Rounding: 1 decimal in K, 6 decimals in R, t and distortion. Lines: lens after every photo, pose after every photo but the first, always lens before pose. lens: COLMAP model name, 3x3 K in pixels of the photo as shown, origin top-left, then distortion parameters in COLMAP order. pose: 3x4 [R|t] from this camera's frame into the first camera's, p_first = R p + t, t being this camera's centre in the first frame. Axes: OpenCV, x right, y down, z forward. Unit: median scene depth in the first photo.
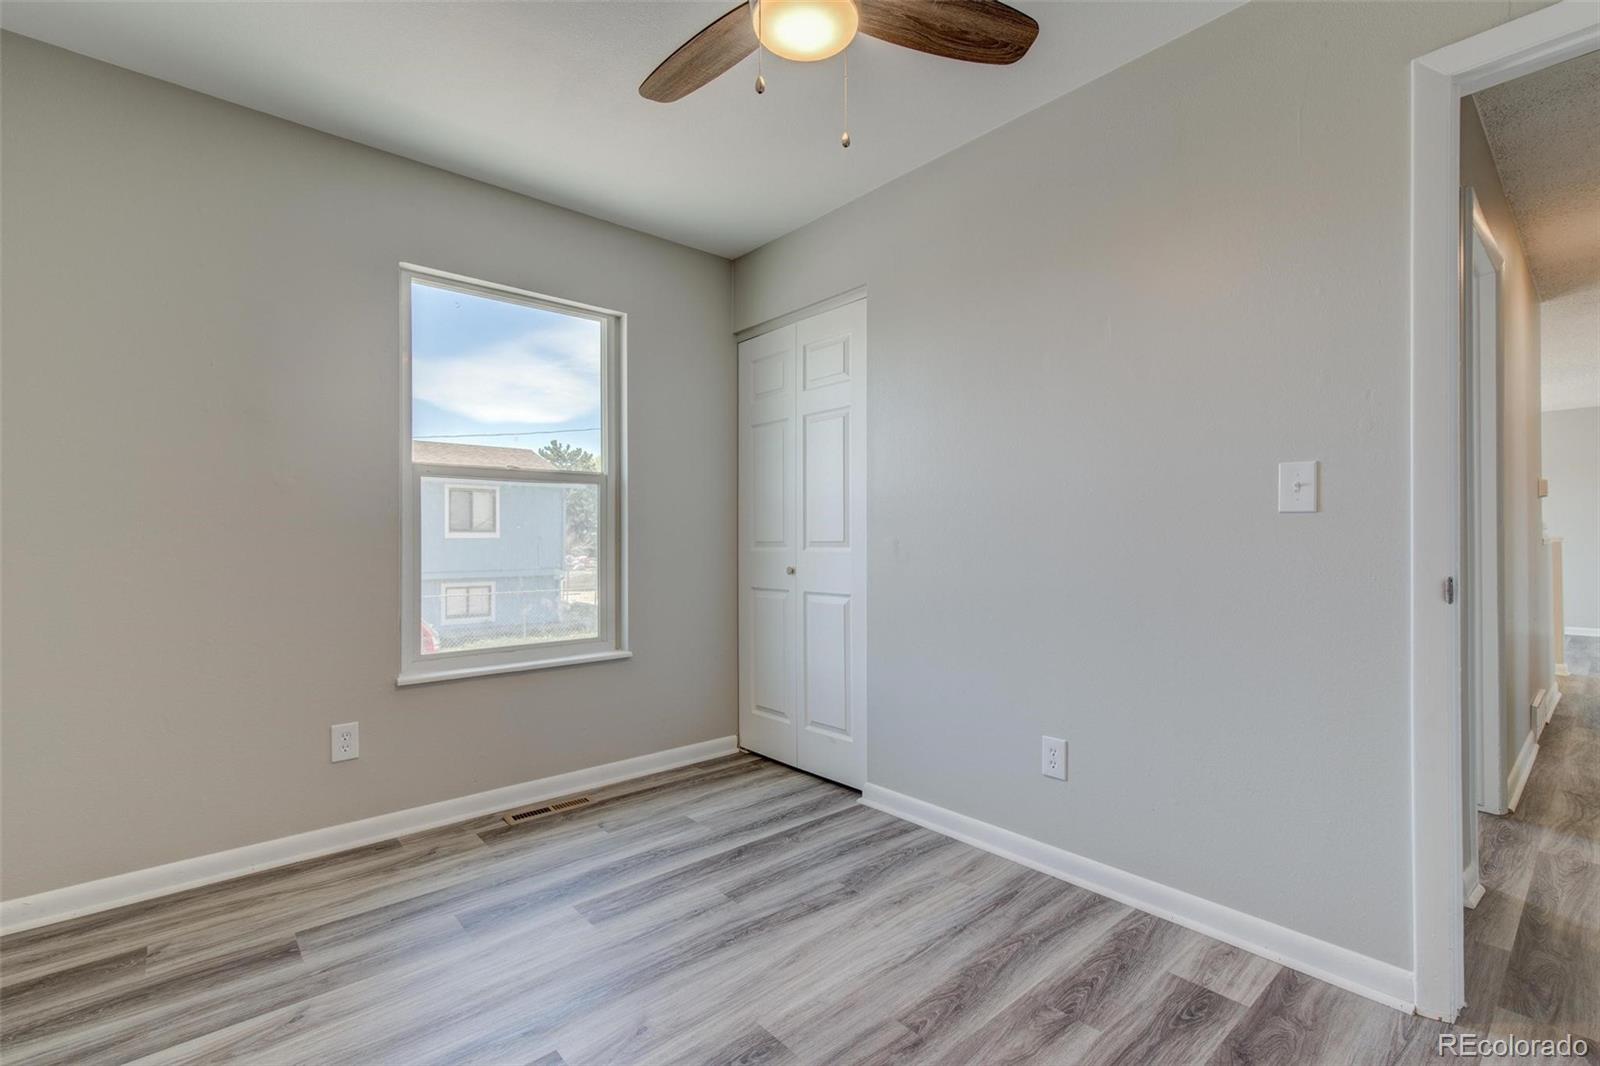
lens RADIAL K [[717.6, 0, 800.0], [0, 717.6, 533.0], [0, 0, 1]] dist [0.020811, 0.000117]
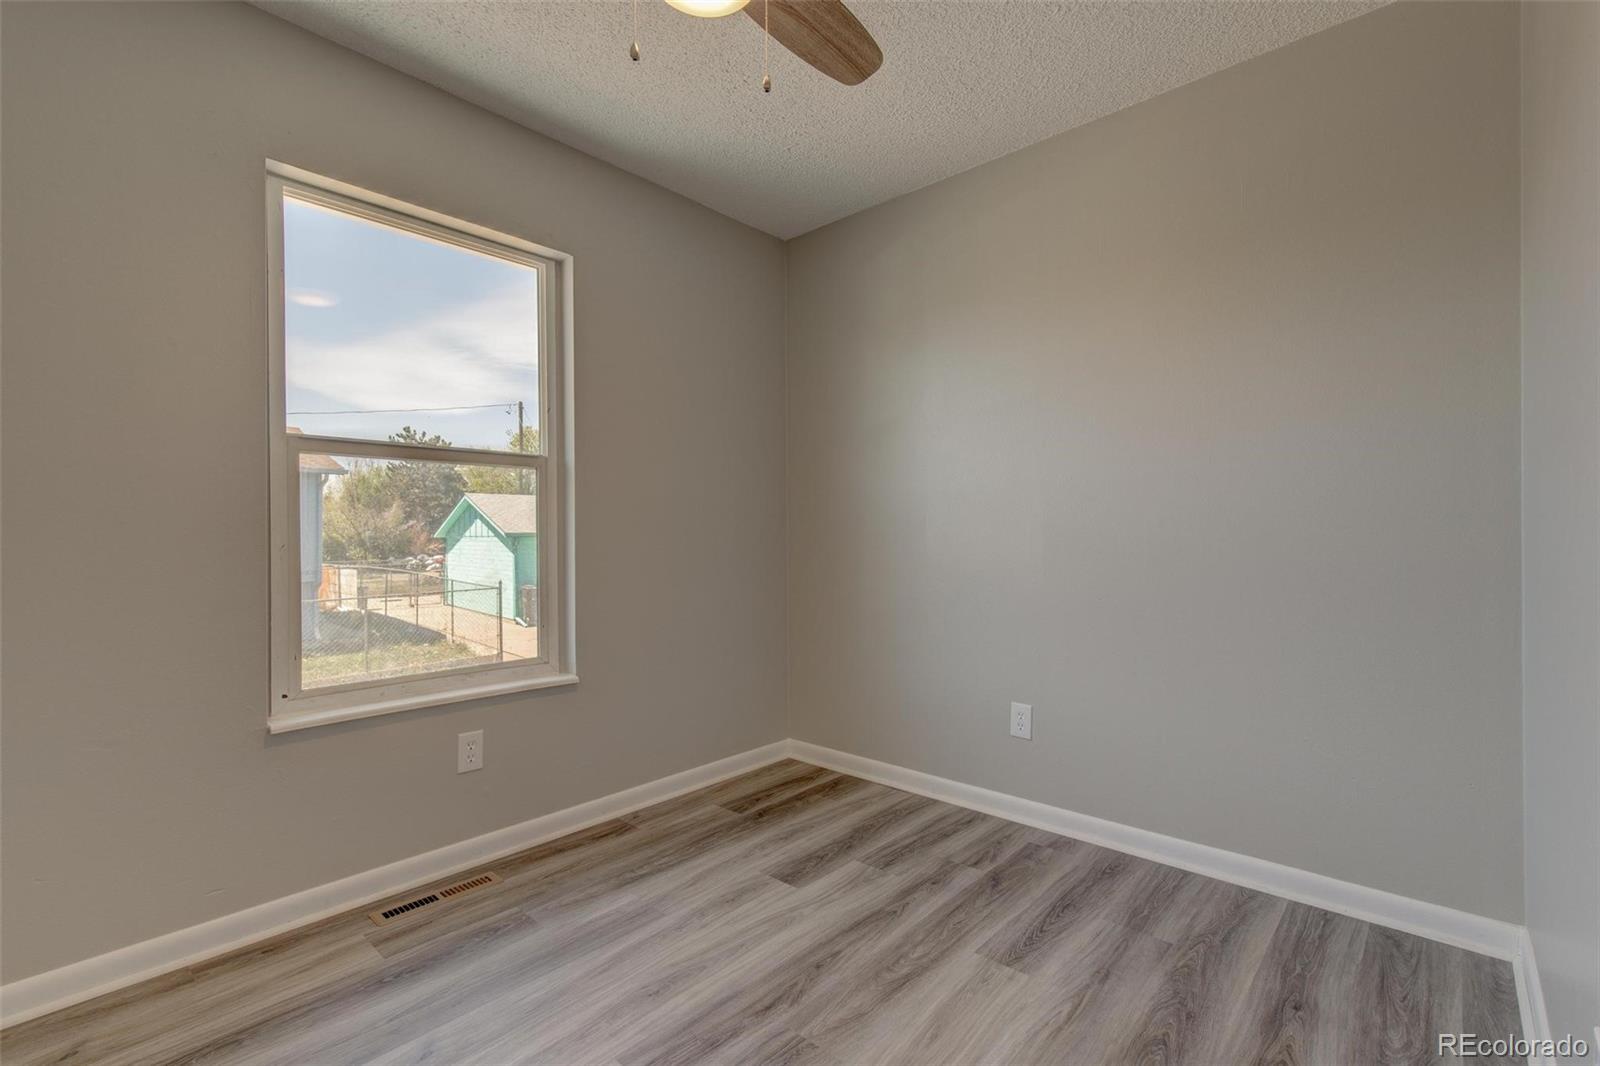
lens RADIAL K [[740.6, 0, 800.0], [0, 740.6, 533.0], [0, 0, 1]] dist [0.022025, 0.000363]
pose [[0.987221, -0.007950, 0.159157, -0.124255], [0.006891, 0.999950, 0.007206, 0.000535], [-0.159207, -0.006017, 0.987227, 0.133146]]
